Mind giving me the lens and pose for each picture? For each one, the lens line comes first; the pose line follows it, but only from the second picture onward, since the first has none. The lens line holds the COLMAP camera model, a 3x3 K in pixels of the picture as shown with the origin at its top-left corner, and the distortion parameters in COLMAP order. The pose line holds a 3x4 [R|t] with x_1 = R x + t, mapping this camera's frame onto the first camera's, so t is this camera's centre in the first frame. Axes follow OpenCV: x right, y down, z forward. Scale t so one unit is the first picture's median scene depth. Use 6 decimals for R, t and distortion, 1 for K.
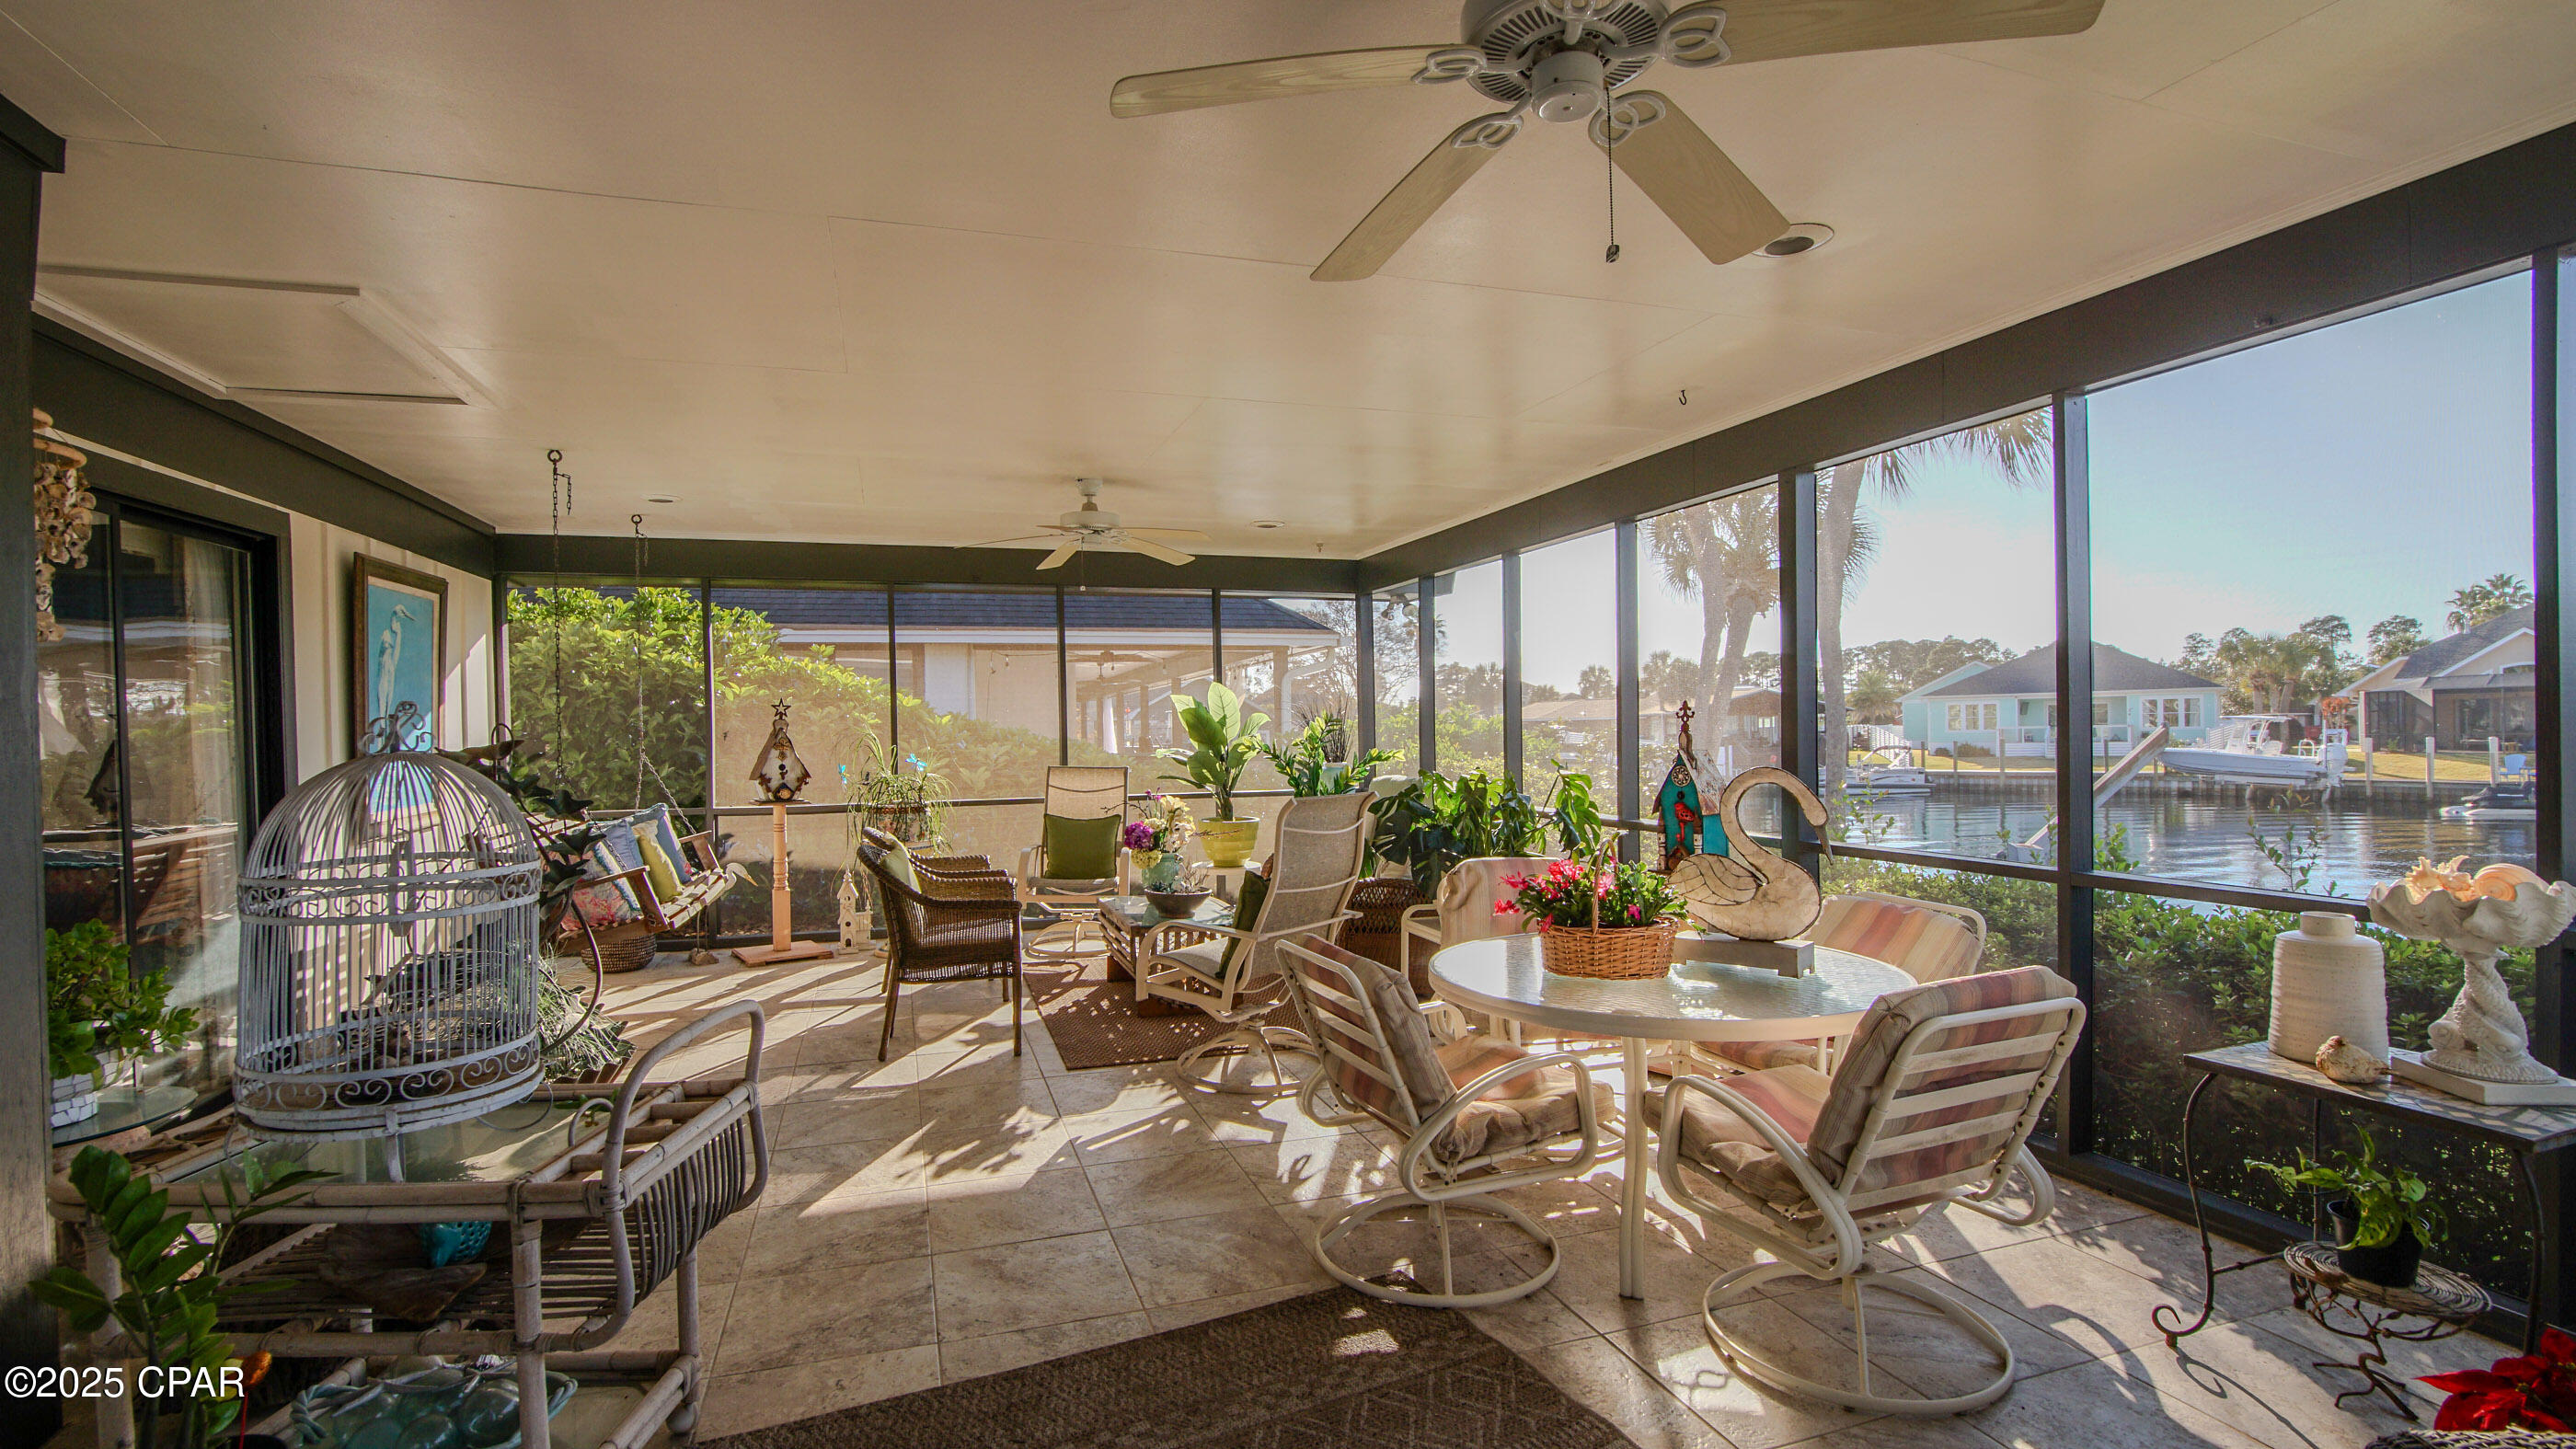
lens RADIAL K [[1153.3, 0, 1279.9], [0, 1153.3, 745.6], [0, 0, 1]] dist [-0.036578, 0.009254]
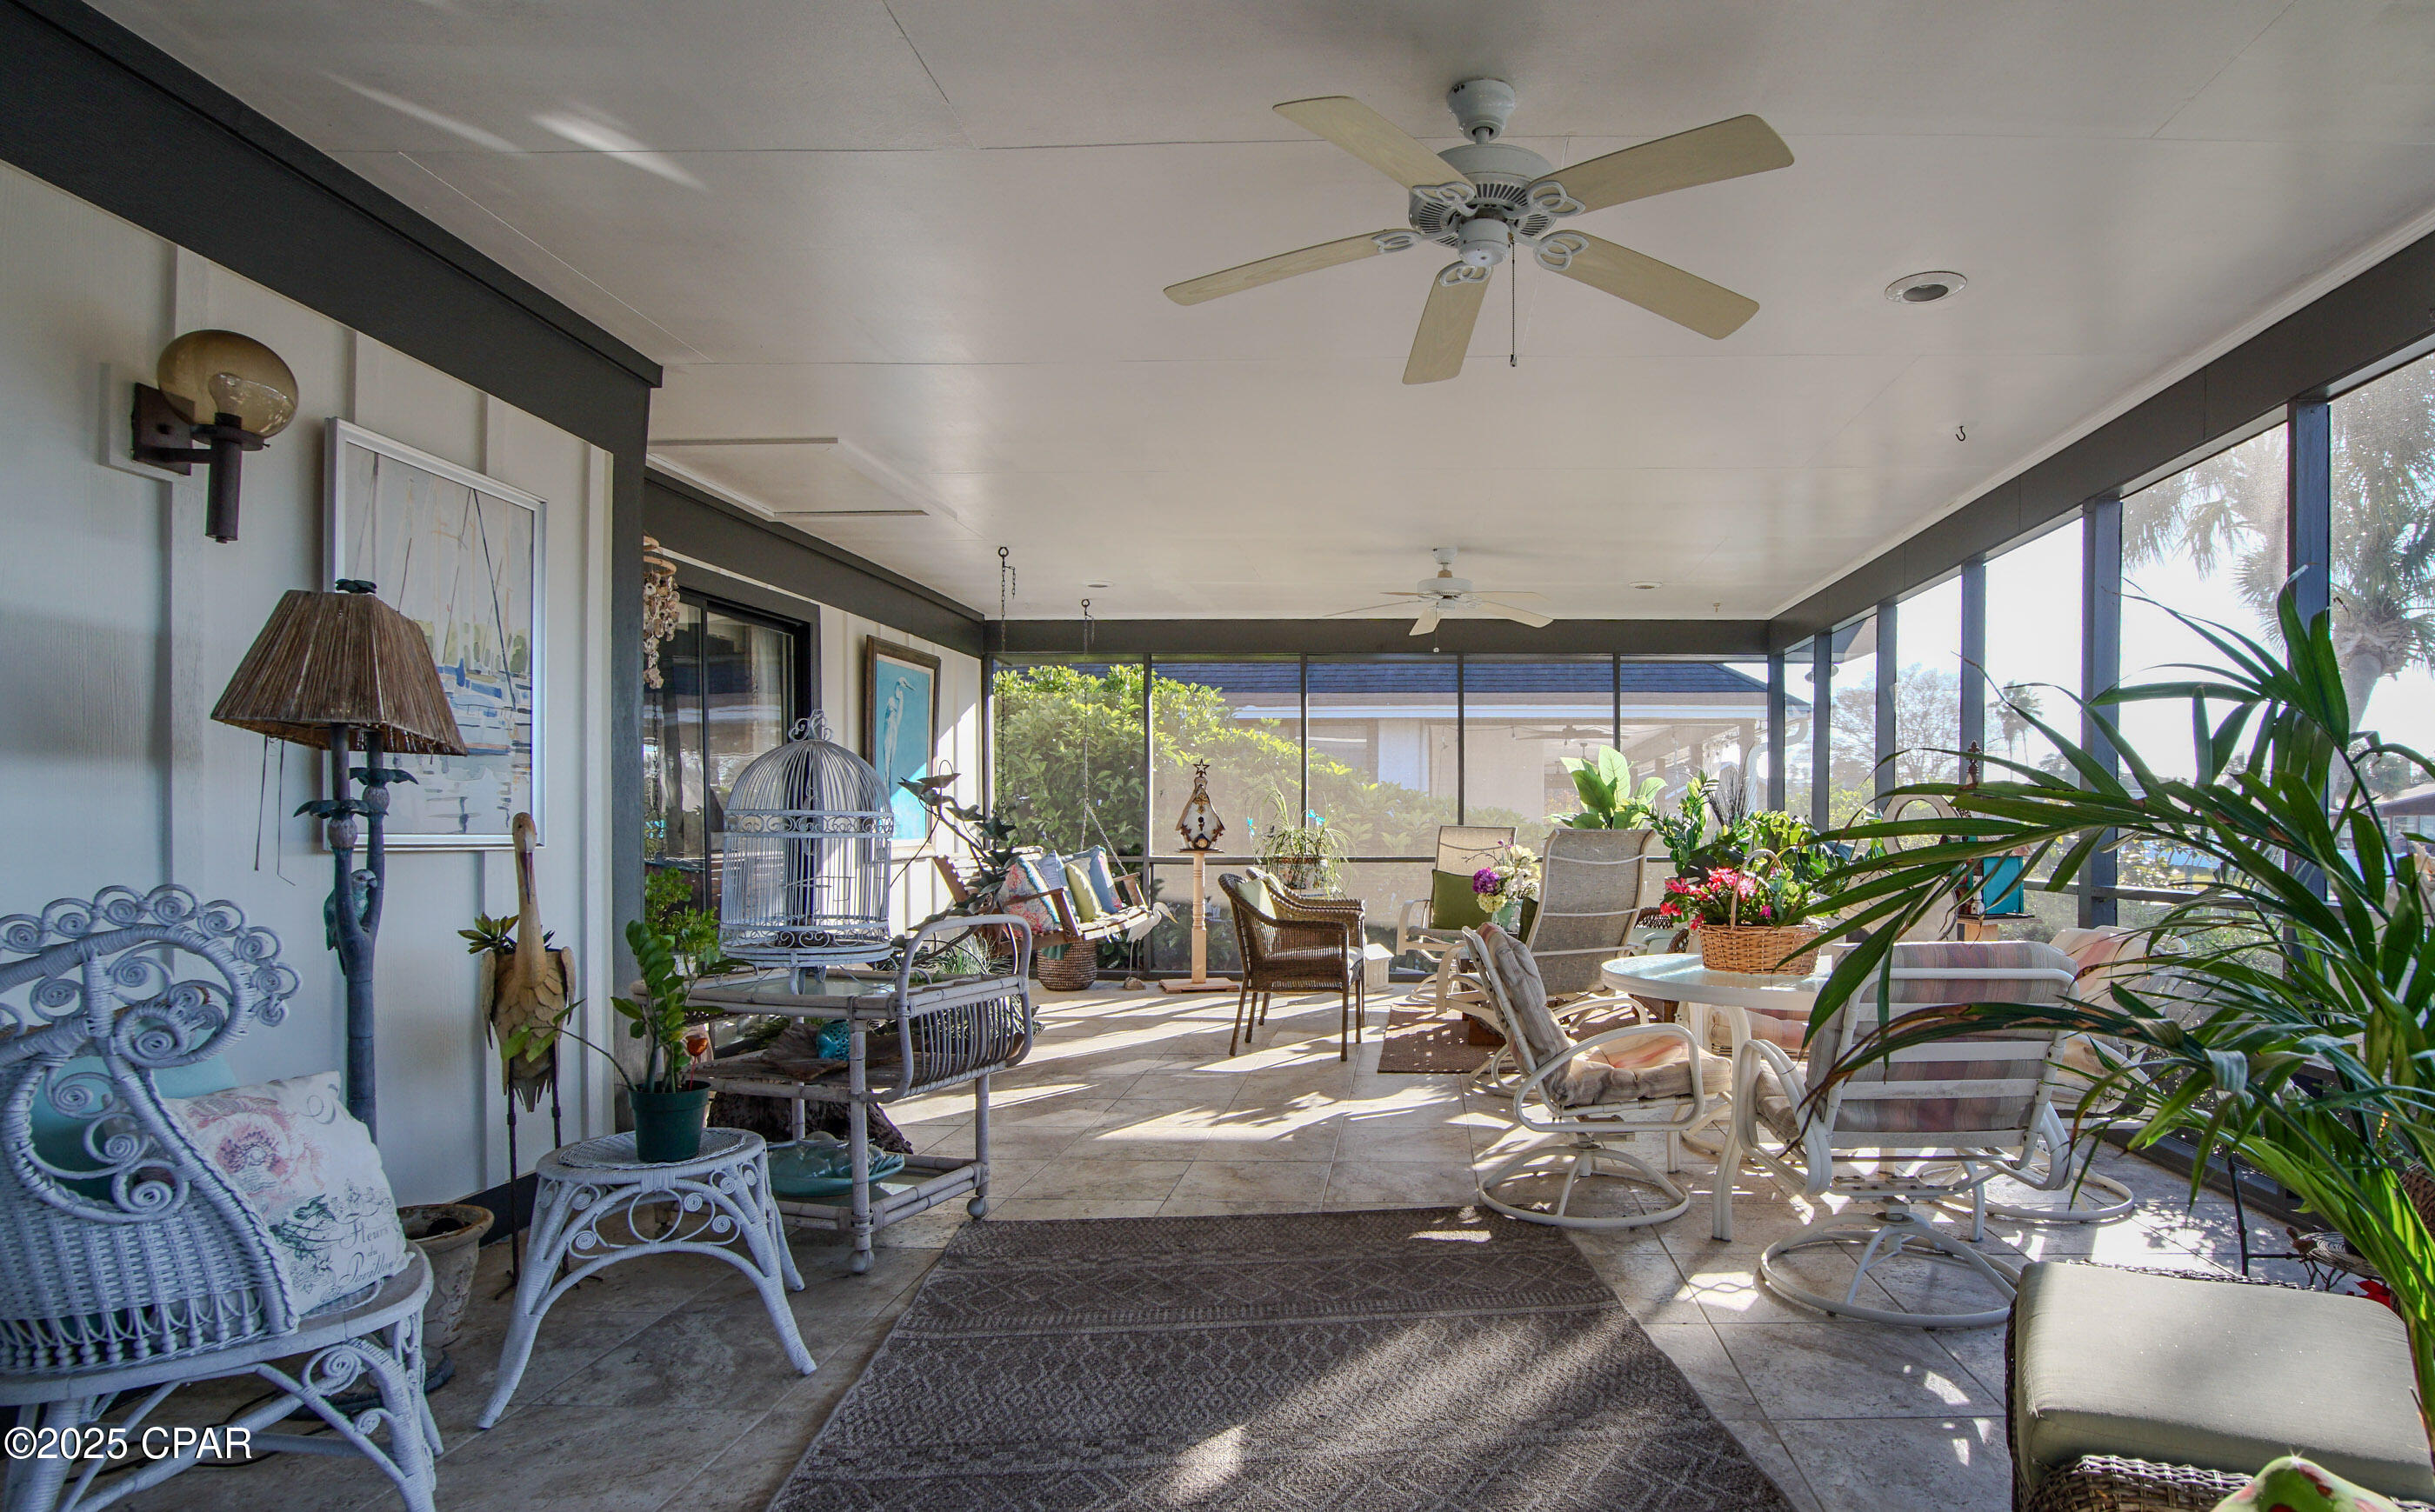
lens RADIAL K [[1276.5, 0, 1430.8], [0, 1276.5, 850.7], [0, 0, 1]] dist [-0.026101, 0.001202]
pose [[0.950428, 0.019064, -0.310359, 0.173152], [-0.017840, 0.999818, 0.006782, 0.037959], [0.310432, -0.000908, 0.950595, -0.122381]]
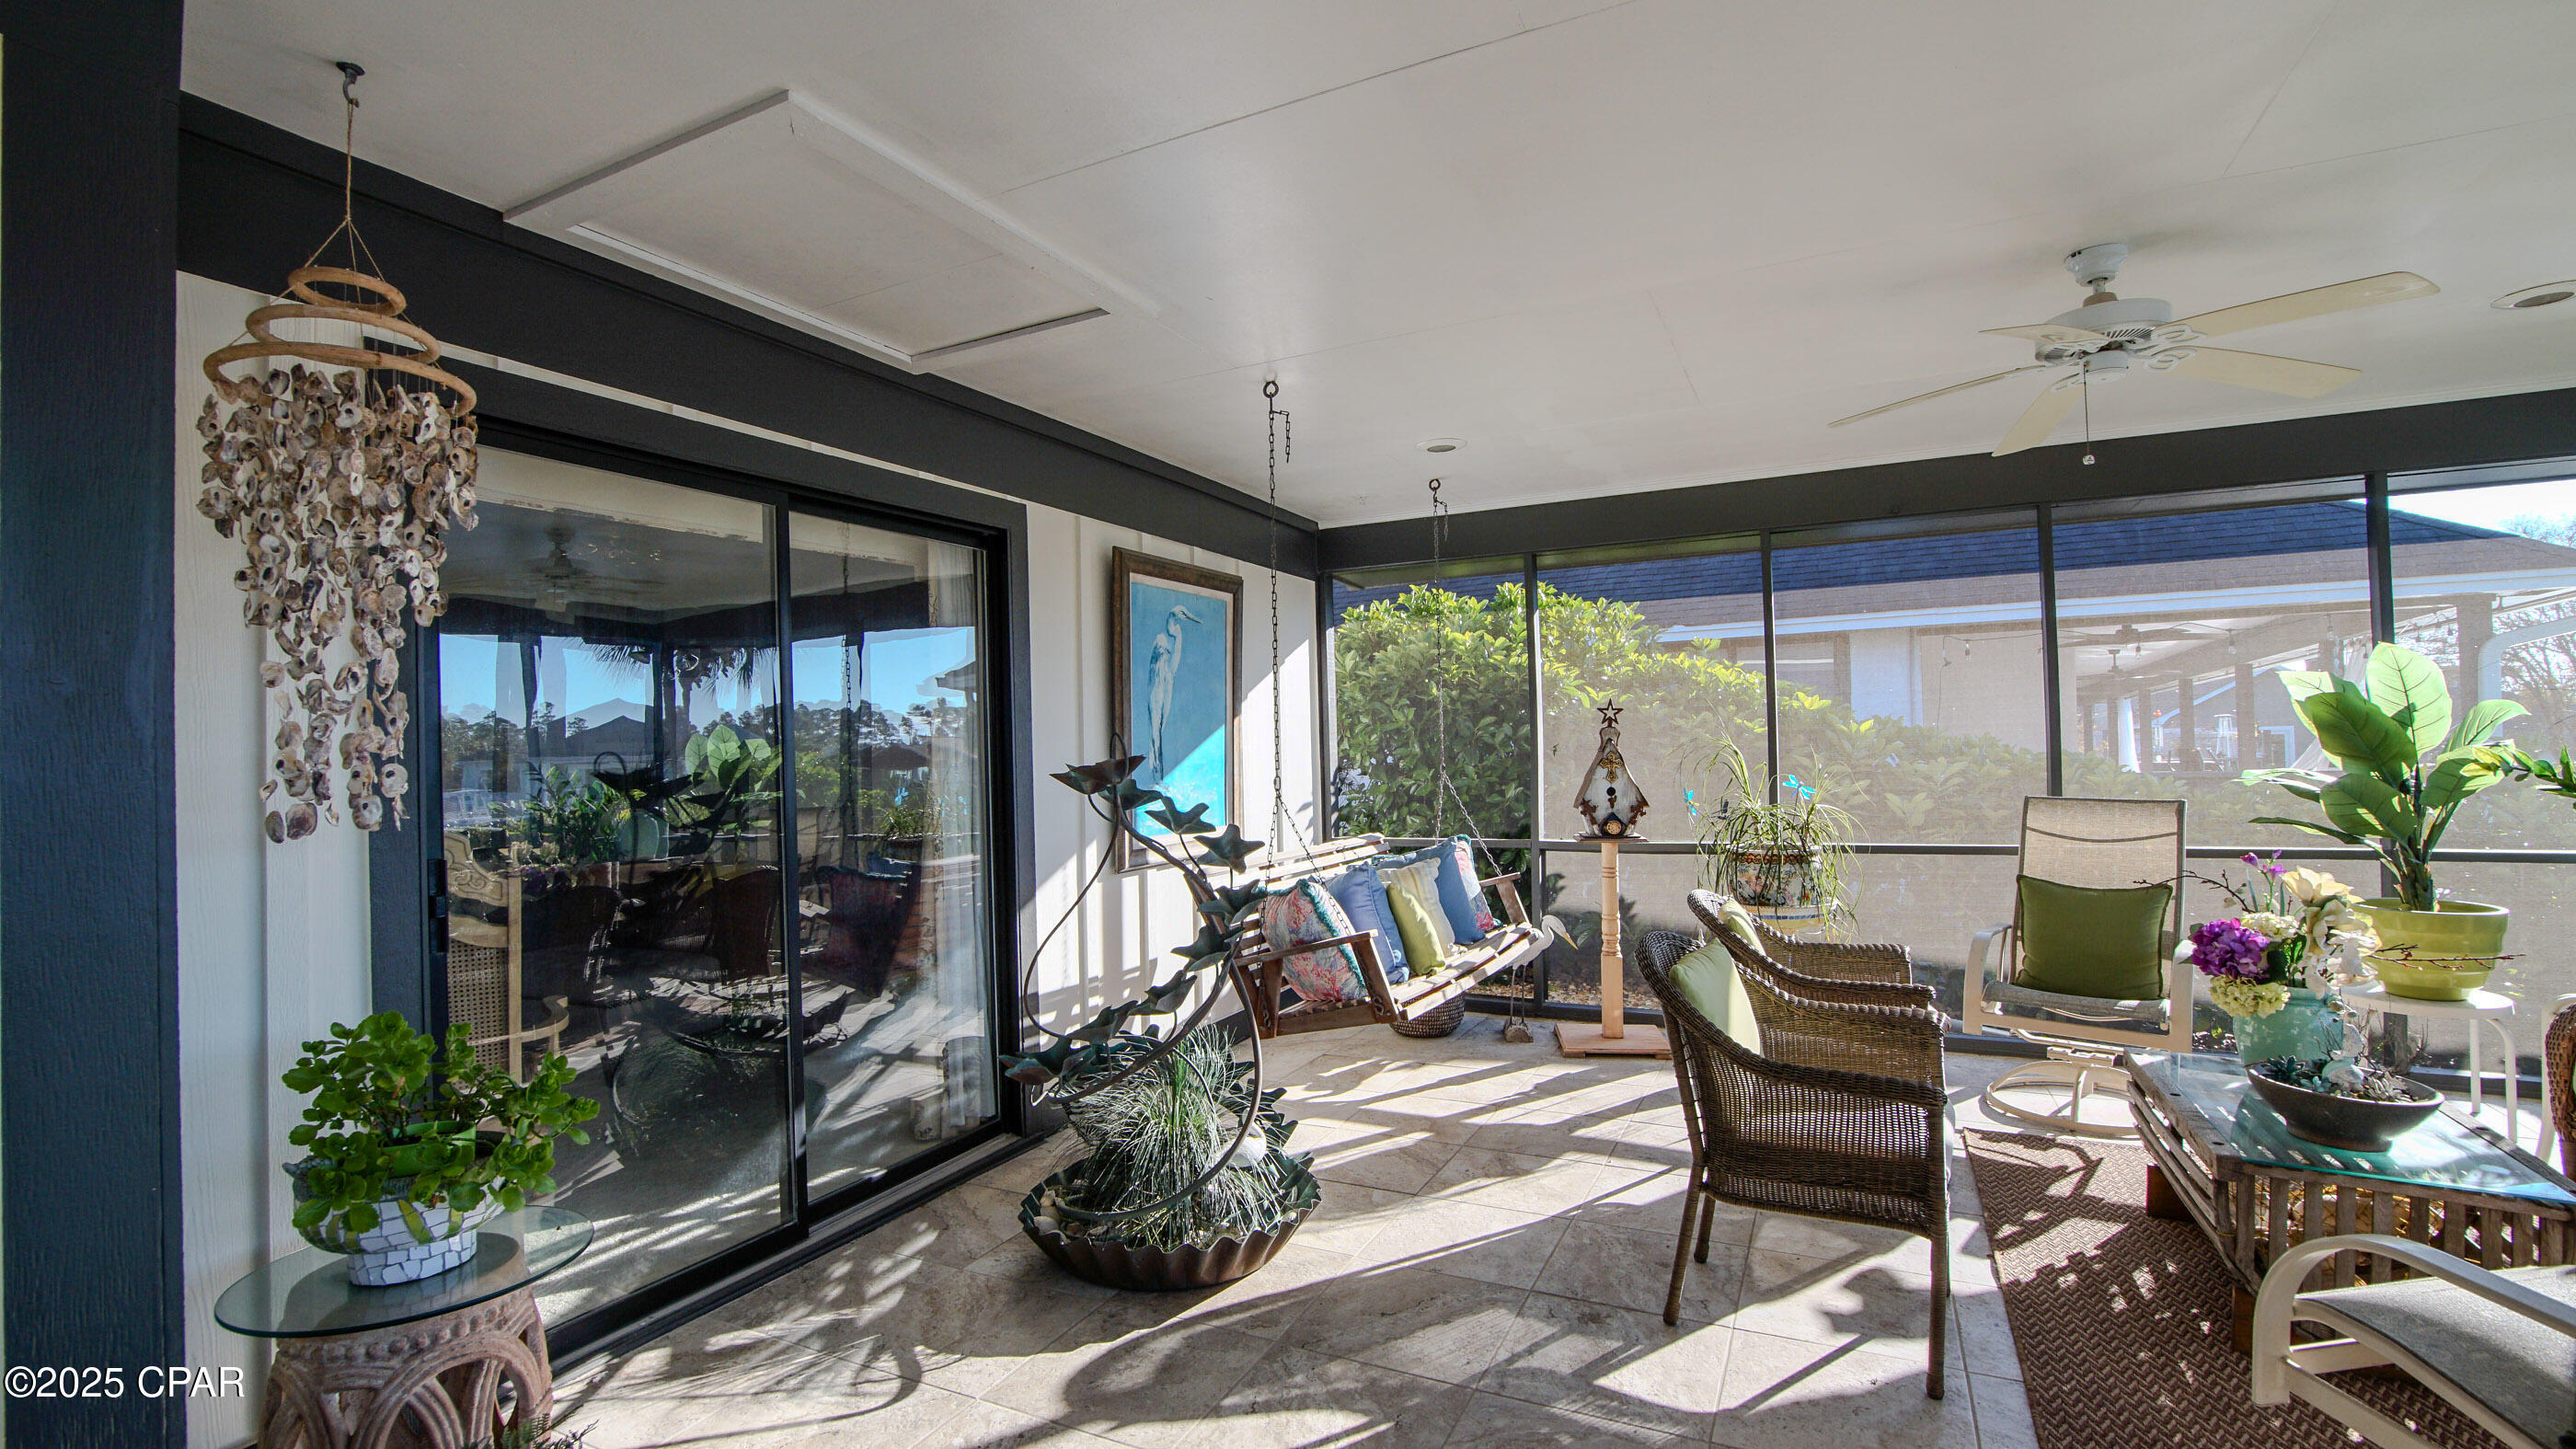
lens RADIAL K [[1153.3, 0, 1279.9], [0, 1153.3, 745.6], [0, 0, 1]] dist [-0.036578, 0.009254]
pose [[0.706018, -0.008191, -0.708147, -0.058835], [-0.000796, 0.999923, -0.012359, -0.001607], [0.708194, 0.009289, 0.705957, 0.329255]]
